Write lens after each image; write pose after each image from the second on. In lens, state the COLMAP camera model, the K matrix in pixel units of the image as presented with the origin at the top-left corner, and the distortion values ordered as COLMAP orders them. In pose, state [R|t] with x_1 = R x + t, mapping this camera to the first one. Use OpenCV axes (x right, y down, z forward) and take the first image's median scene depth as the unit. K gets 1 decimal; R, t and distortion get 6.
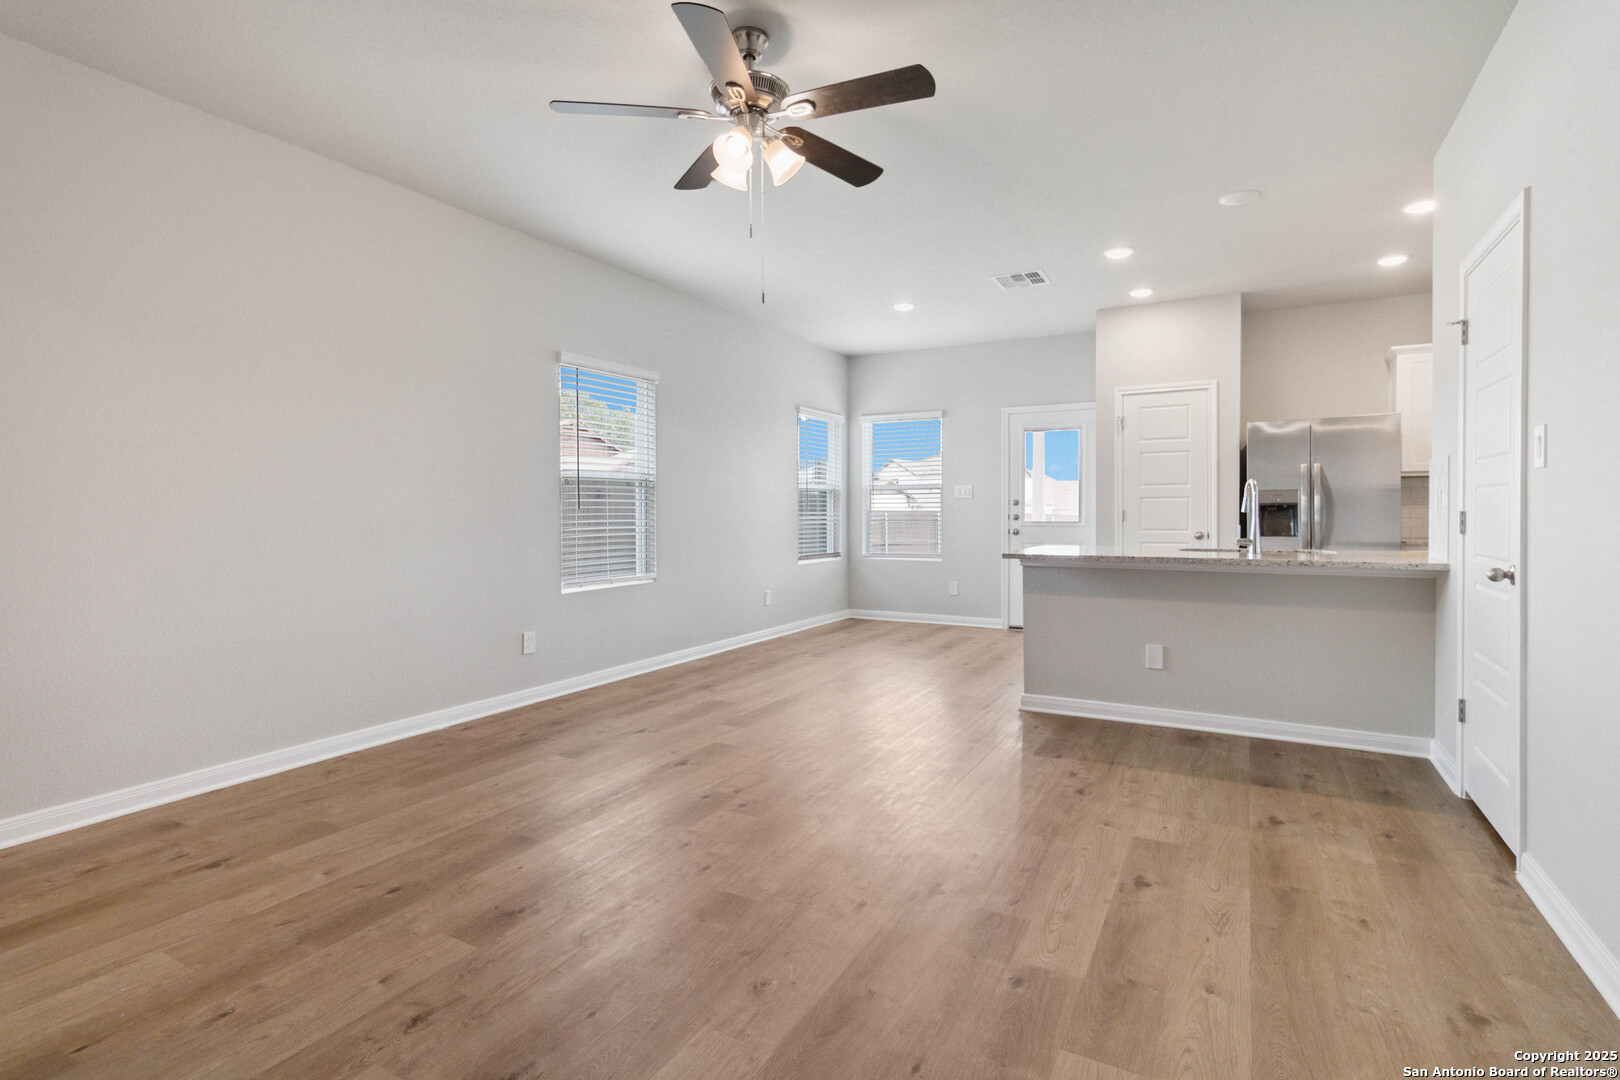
lens RADIAL K [[778.9, 0, 823.2], [0, 778.9, 522.1], [0, 0, 1]] dist [0.000688, 0.000532]
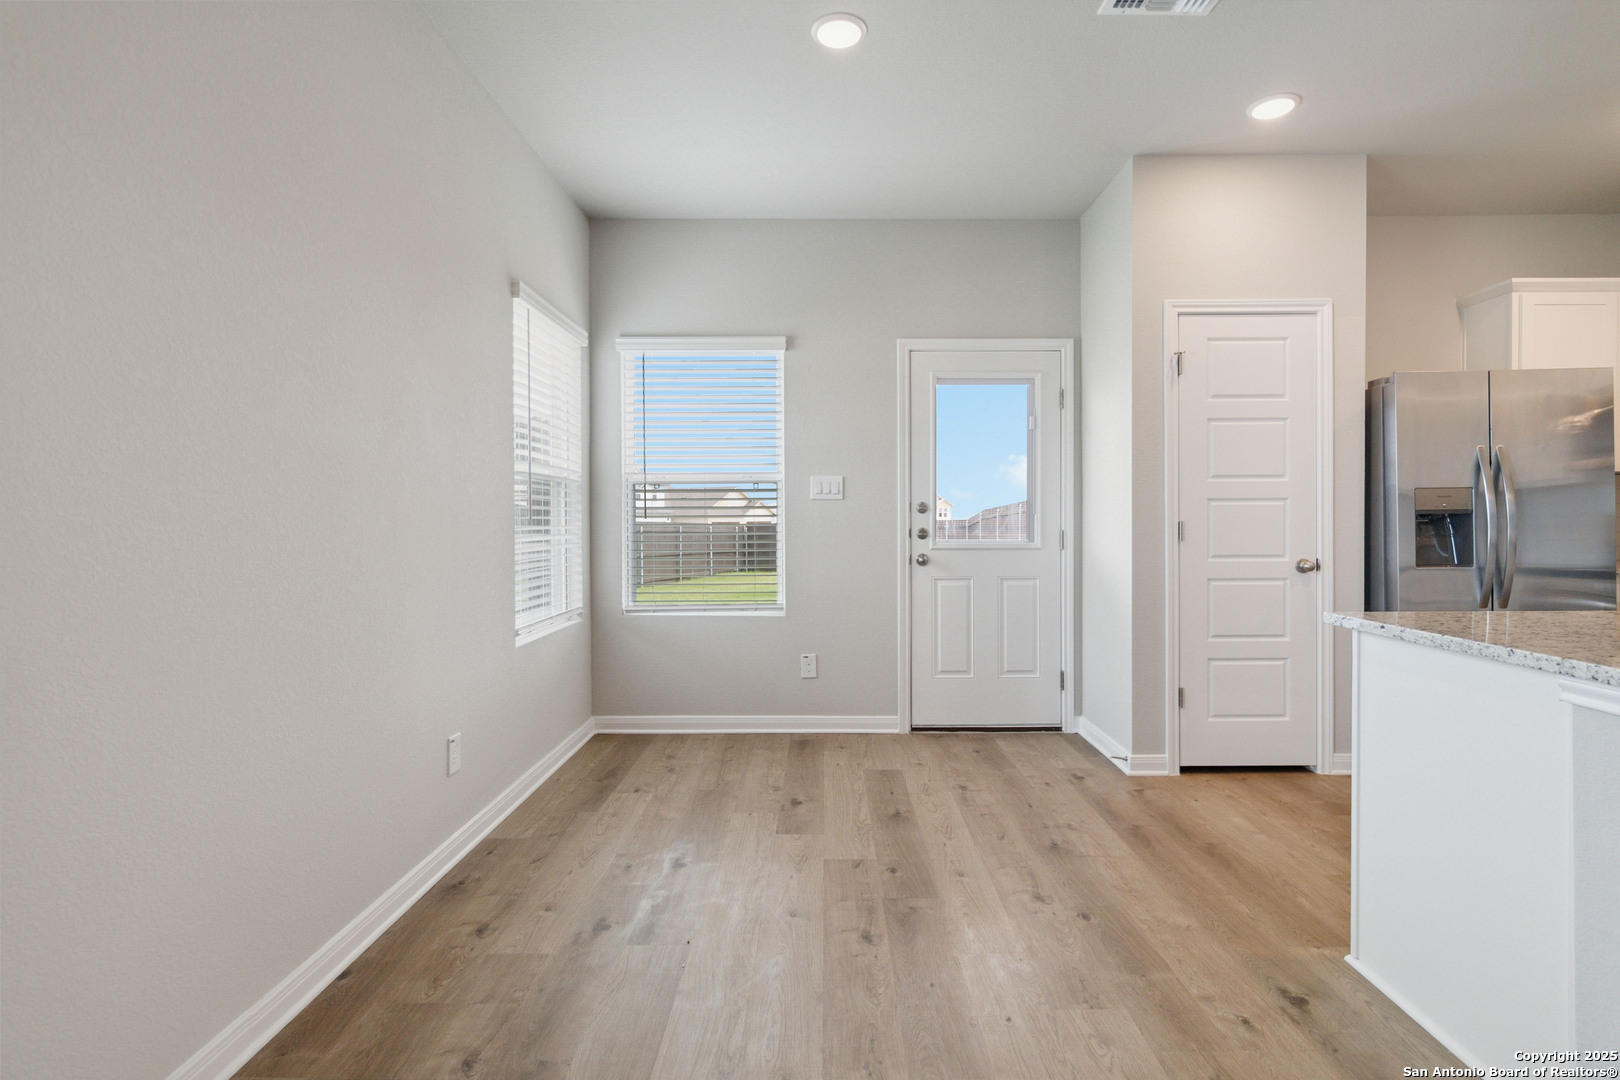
lens RADIAL K [[781.9, 0, 822.7], [0, 781.9, 529.9], [0, 0, 1]] dist [-0.009467, 0.000064]
pose [[0.879069, -0.007078, 0.476643, -0.127693], [0.007954, 0.999968, 0.000179, -0.014385], [-0.476629, 0.003633, 0.879097, 0.786628]]
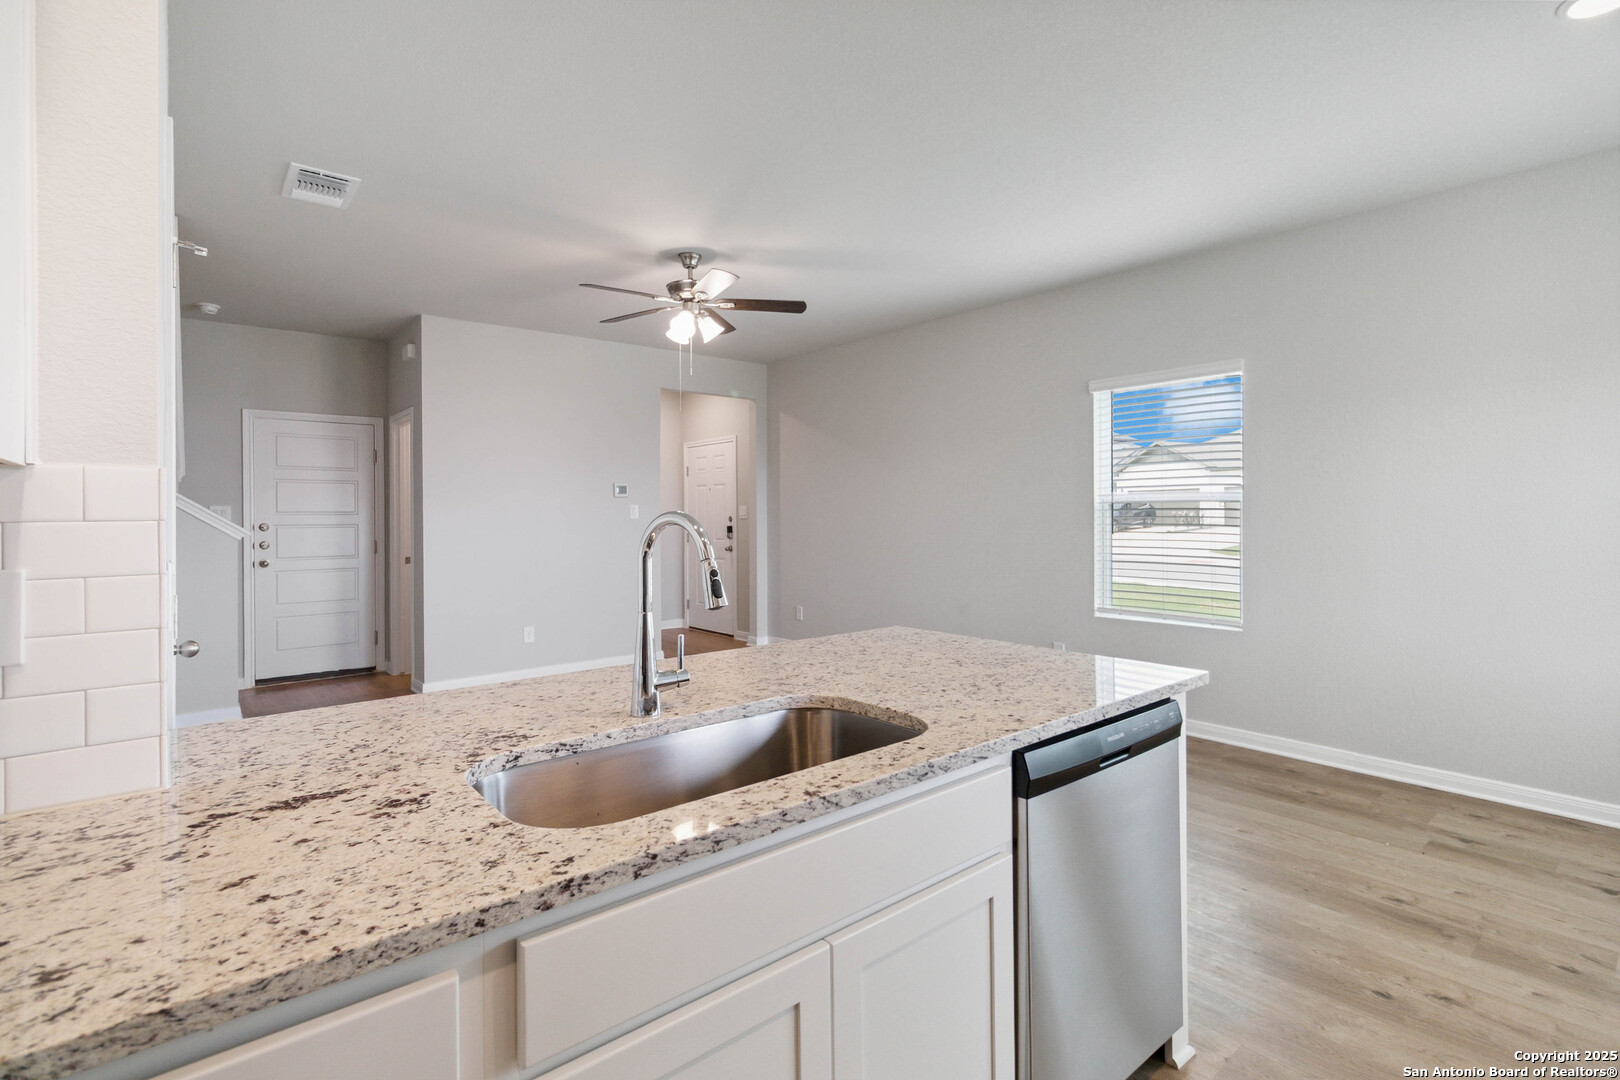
lens RADIAL K [[761.6, 0, 816.4], [0, 761.6, 516.1], [0, 0, 1]] dist [0.001950, 0.000478]
pose [[-0.362384, 0.009363, -0.931982, 0.696572], [-0.006113, 0.999904, 0.012423, -0.047393], [0.932009, 0.010199, -0.362292, 0.972831]]
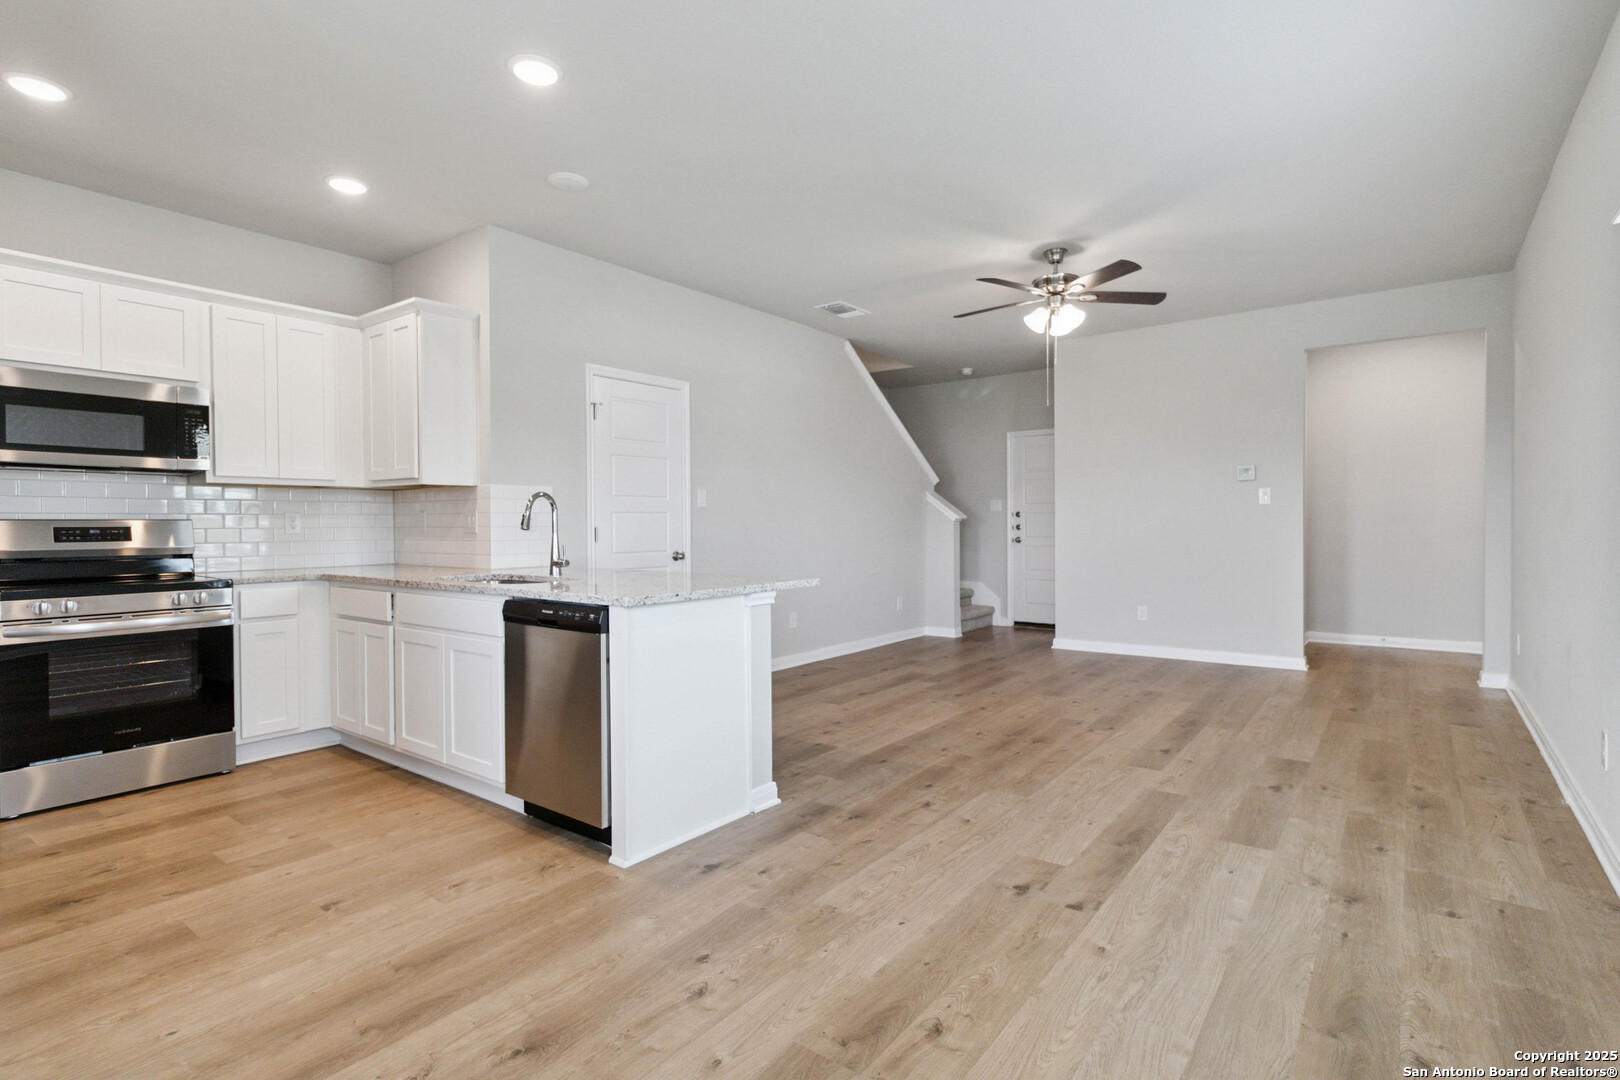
lens RADIAL K [[785.0, 0, 823.1], [0, 785.0, 530.7], [0, 0, 1]] dist [0.000244, 0.000821]
pose [[-0.989420, 0.010855, 0.144672, 0.091702], [0.014649, 0.999576, 0.025183, -0.024052], [-0.144337, 0.027036, -0.989159, 1.497708]]
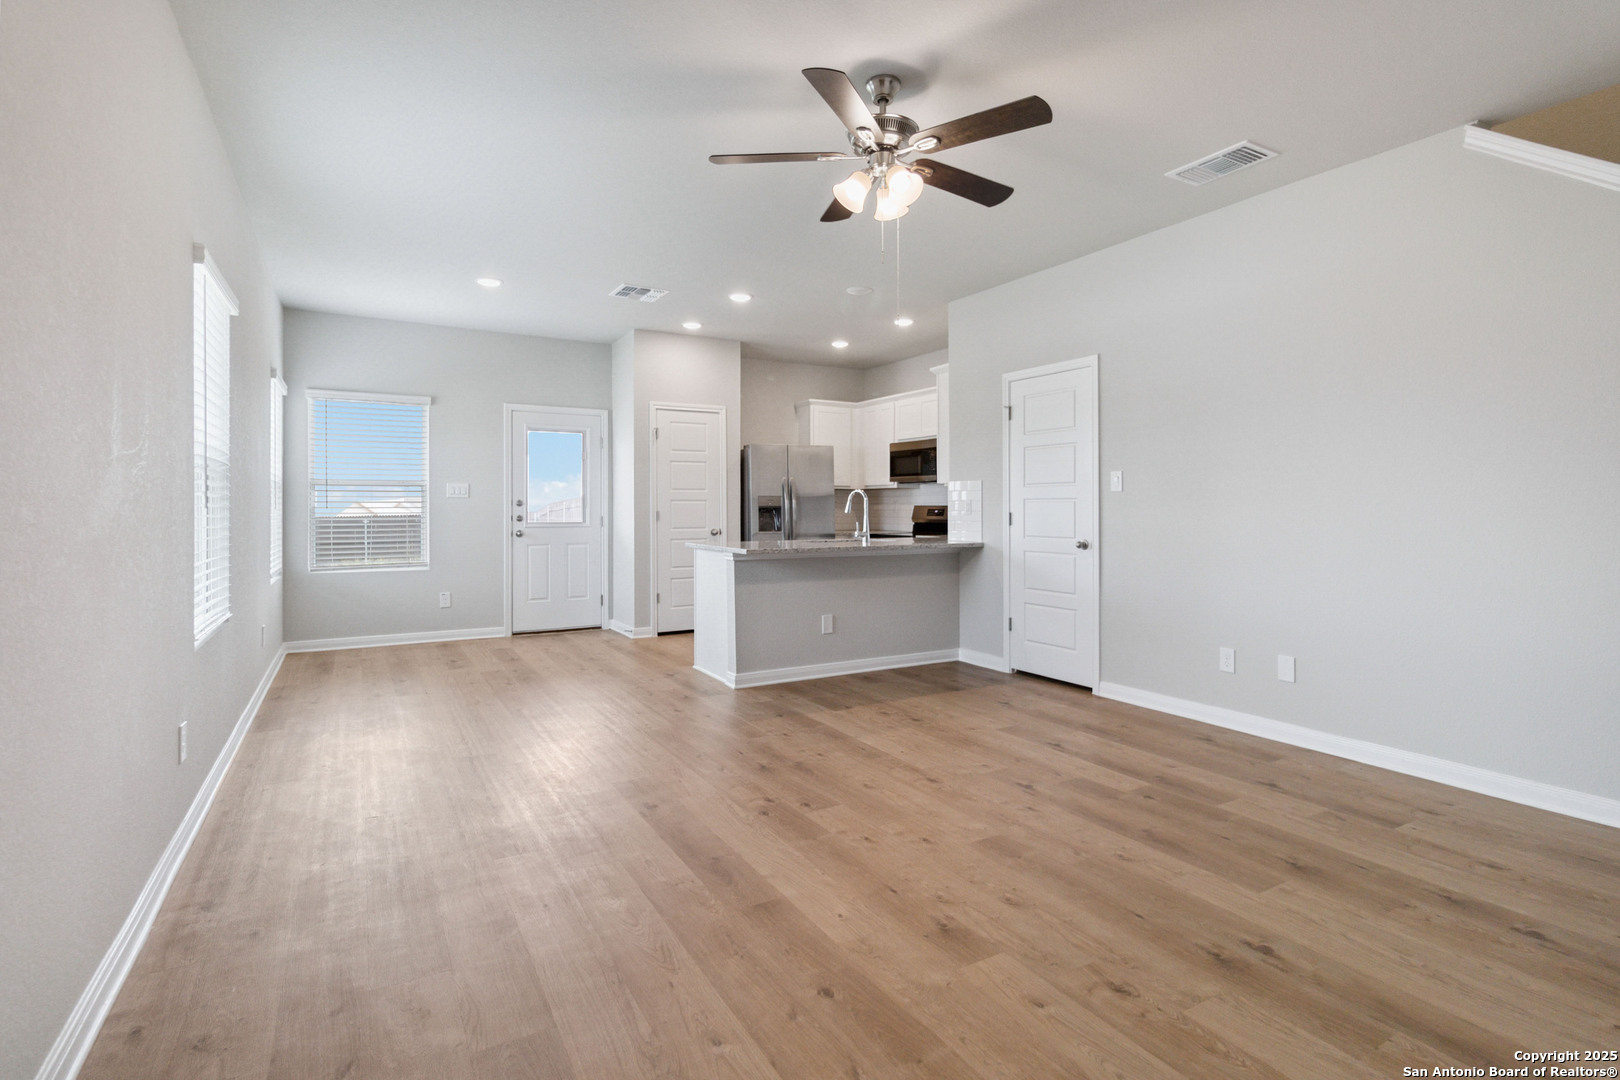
lens RADIAL K [[781.8, 0, 816.0], [0, 781.8, 508.8], [0, 0, 1]] dist [0.003690, 0.000431]
pose [[0.516241, 0.003789, 0.856435, -0.574945], [0.011457, 0.999870, -0.011330, -0.004336], [-0.856367, 0.015661, 0.516131, 0.274686]]
